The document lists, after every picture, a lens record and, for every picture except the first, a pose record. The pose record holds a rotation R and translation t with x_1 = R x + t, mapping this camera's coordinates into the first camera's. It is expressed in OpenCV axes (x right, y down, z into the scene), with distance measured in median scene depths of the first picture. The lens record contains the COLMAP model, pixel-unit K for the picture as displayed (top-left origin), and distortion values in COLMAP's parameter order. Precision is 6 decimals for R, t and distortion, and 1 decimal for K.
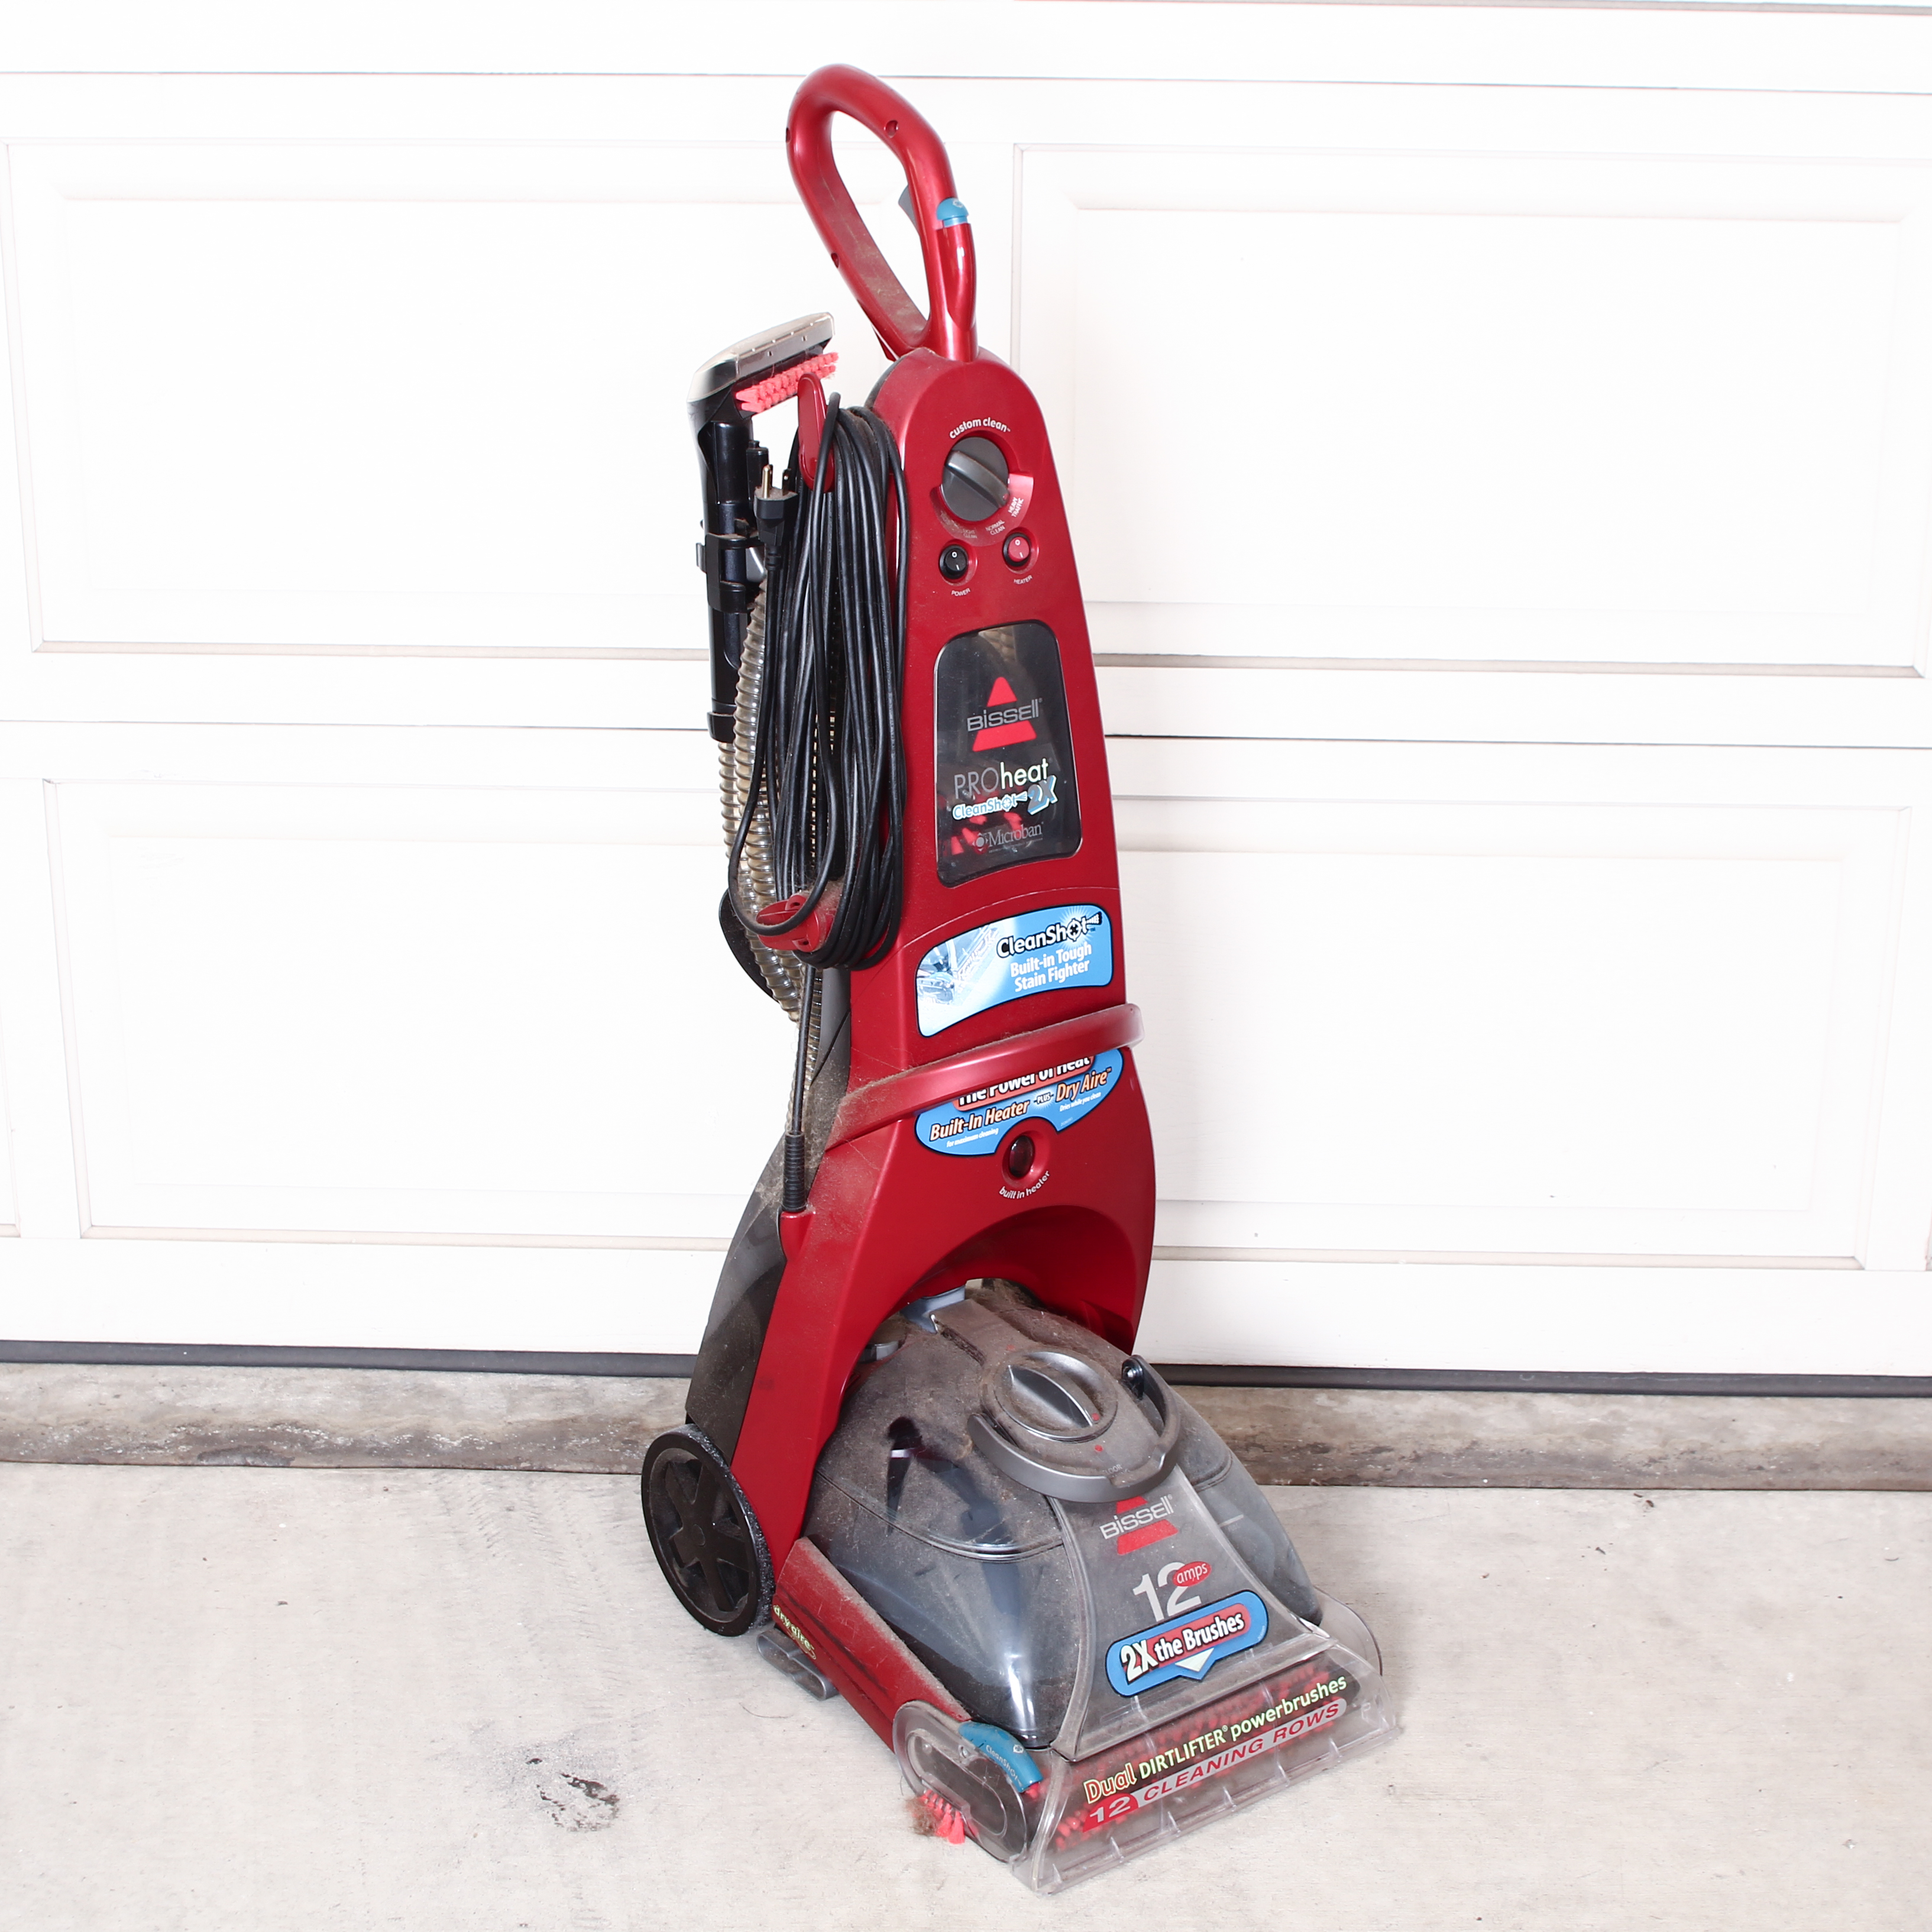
lens RADIAL K [[3428.3, 0, 970.4], [0, 3428.3, 947.4], [0, 0, 1]] dist [-0.108837, 0.142947]
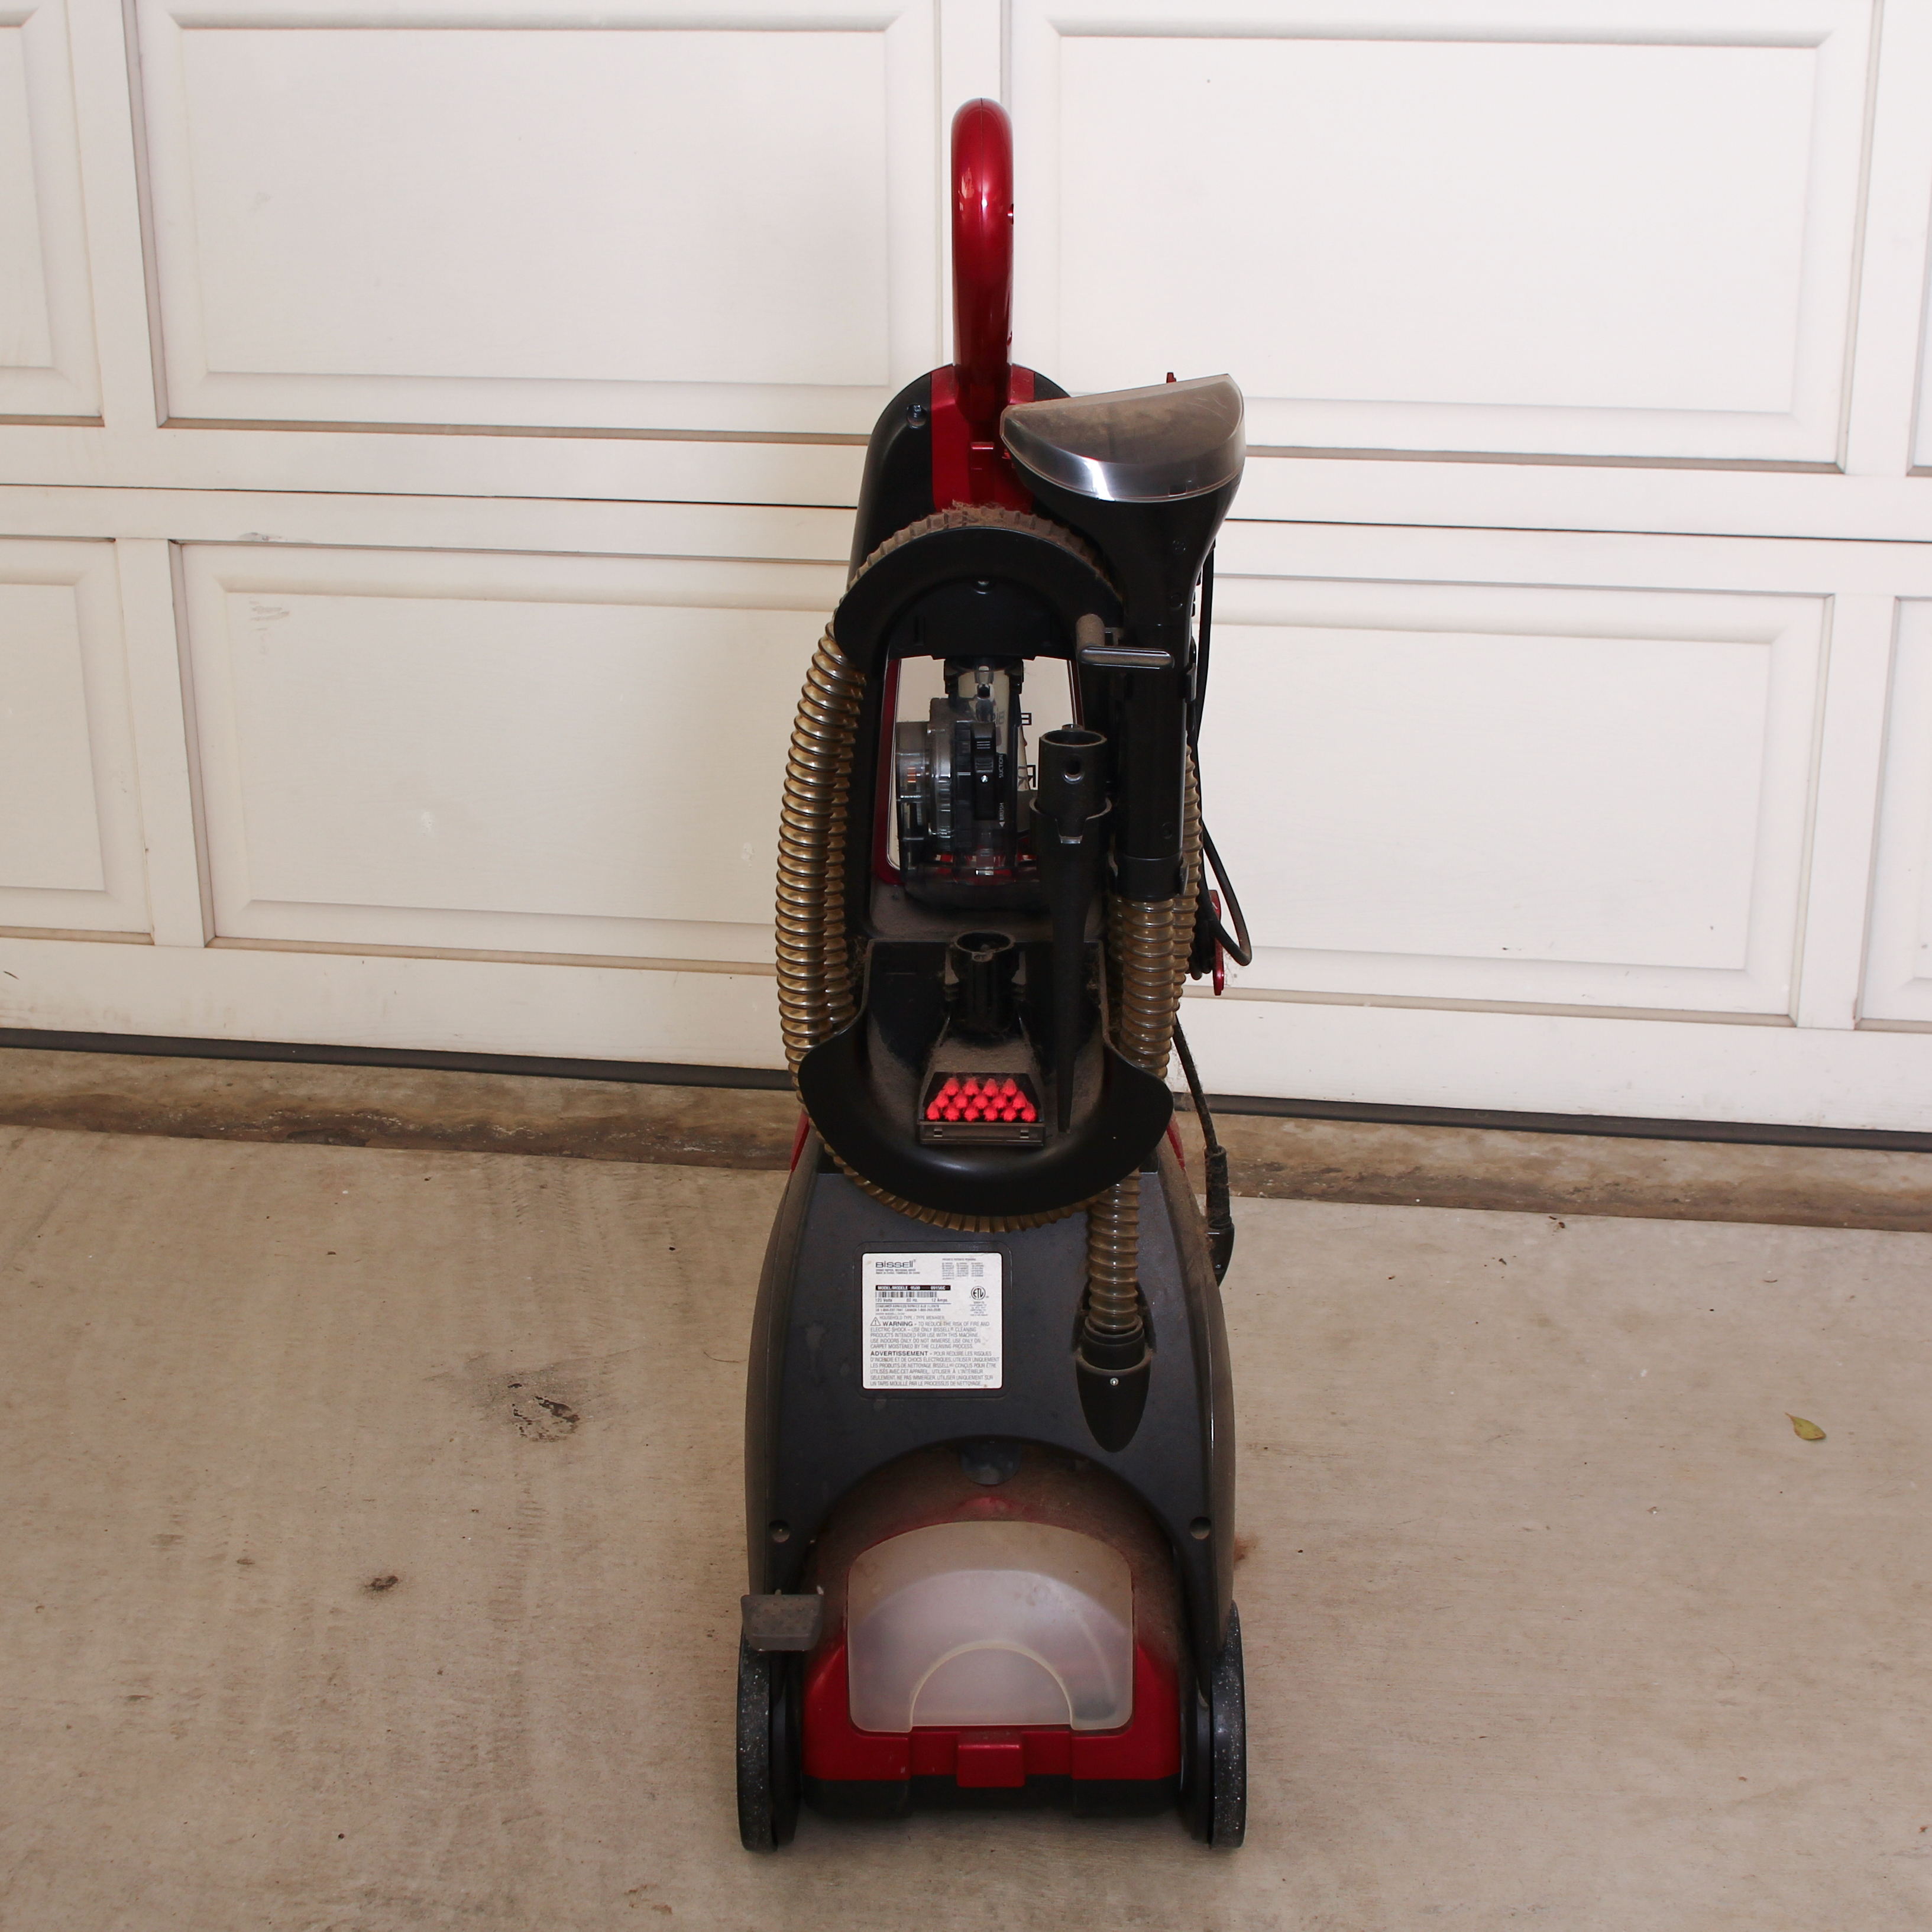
lens RADIAL K [[3428.3, 0, 970.4], [0, 3428.3, 947.4], [0, 0, 1]] dist [-0.108837, 0.142947]
pose [[0.992138, 0.031581, -0.121096, 0.139297], [-0.026732, 0.998782, 0.041461, 0.033189], [0.122258, -0.037898, 0.991775, -0.108599]]
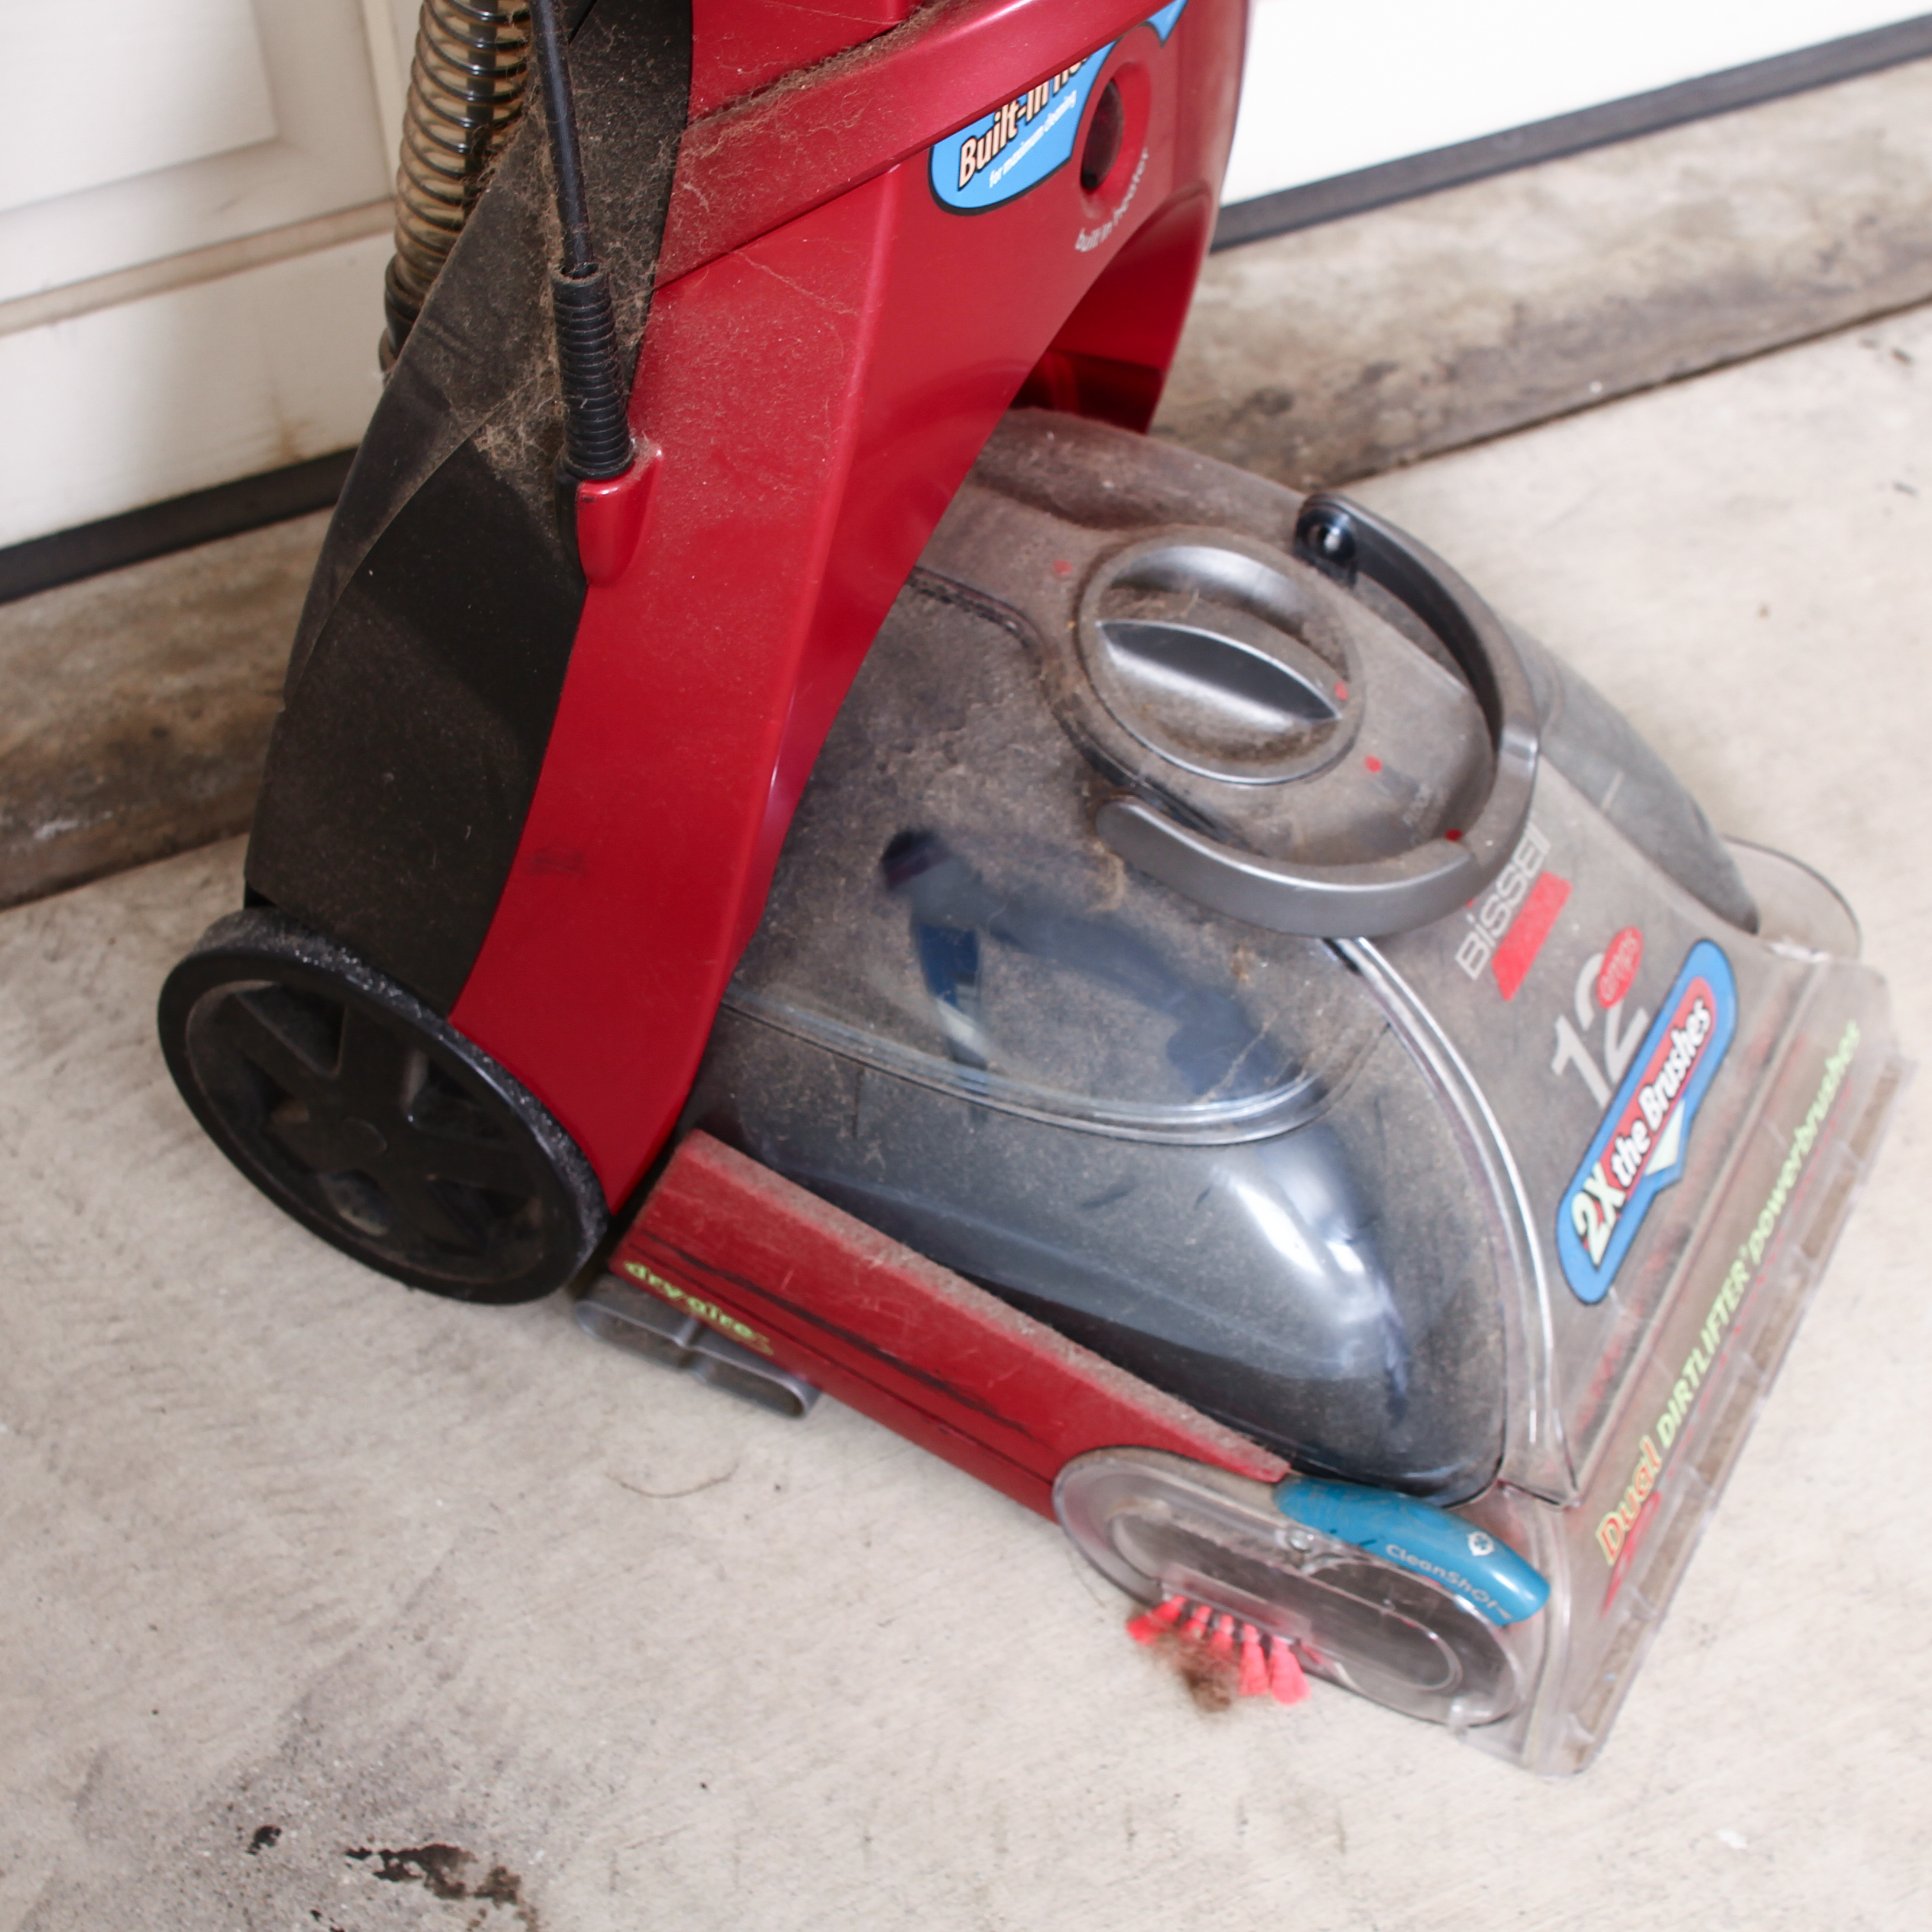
lens RADIAL K [[3428.3, 0, 970.4], [0, 3428.3, 947.4], [0, 0, 1]] dist [-0.108837, 0.142947]
pose [[0.901235, -0.332912, 0.277390, -0.111727], [0.174072, 0.864351, 0.471801, -0.034373], [-0.396830, -0.376918, 0.836934, 0.566757]]
